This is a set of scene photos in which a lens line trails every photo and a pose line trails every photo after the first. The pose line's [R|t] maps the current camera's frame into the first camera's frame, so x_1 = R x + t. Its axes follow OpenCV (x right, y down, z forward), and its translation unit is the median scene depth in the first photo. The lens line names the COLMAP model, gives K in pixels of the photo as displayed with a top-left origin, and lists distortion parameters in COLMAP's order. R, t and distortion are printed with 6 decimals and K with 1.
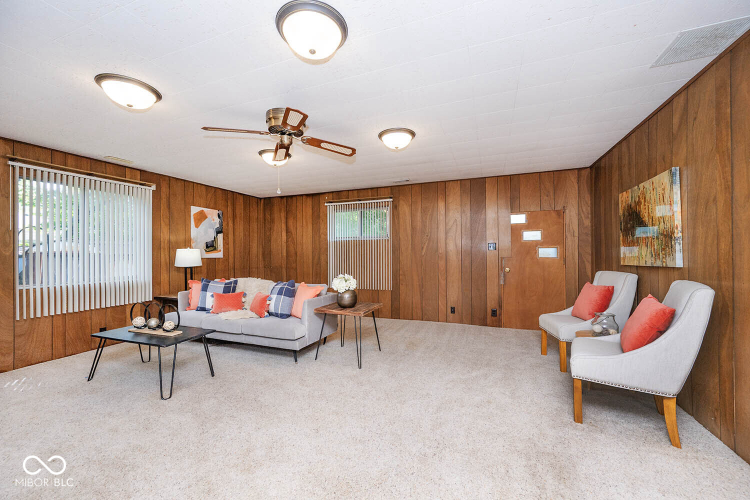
lens RADIAL K [[294.6, 0, 372.7], [0, 294.6, 251.6], [0, 0, 1]] dist [0.015327, 0.000045]
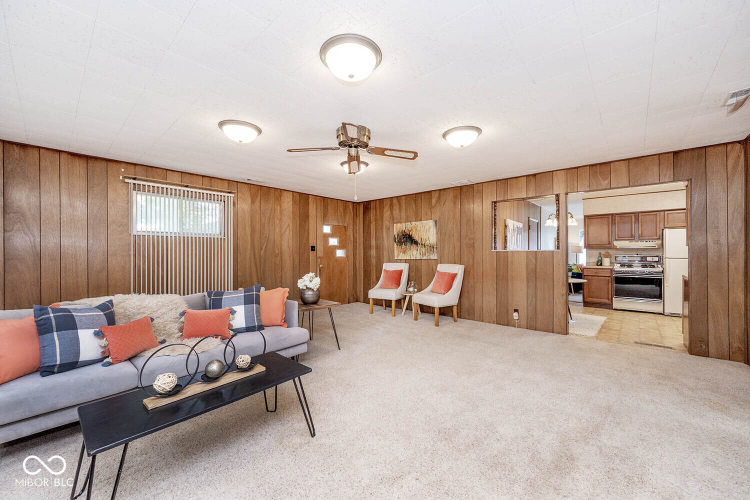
lens RADIAL K [[294.6, 0, 372.7], [0, 294.6, 251.6], [0, 0, 1]] dist [0.015327, 0.000045]
pose [[0.348323, 0.005327, 0.937359, -0.781445], [-0.004143, 0.999983, -0.004144, 0.000903], [-0.937365, -0.002440, 0.348339, 0.320406]]
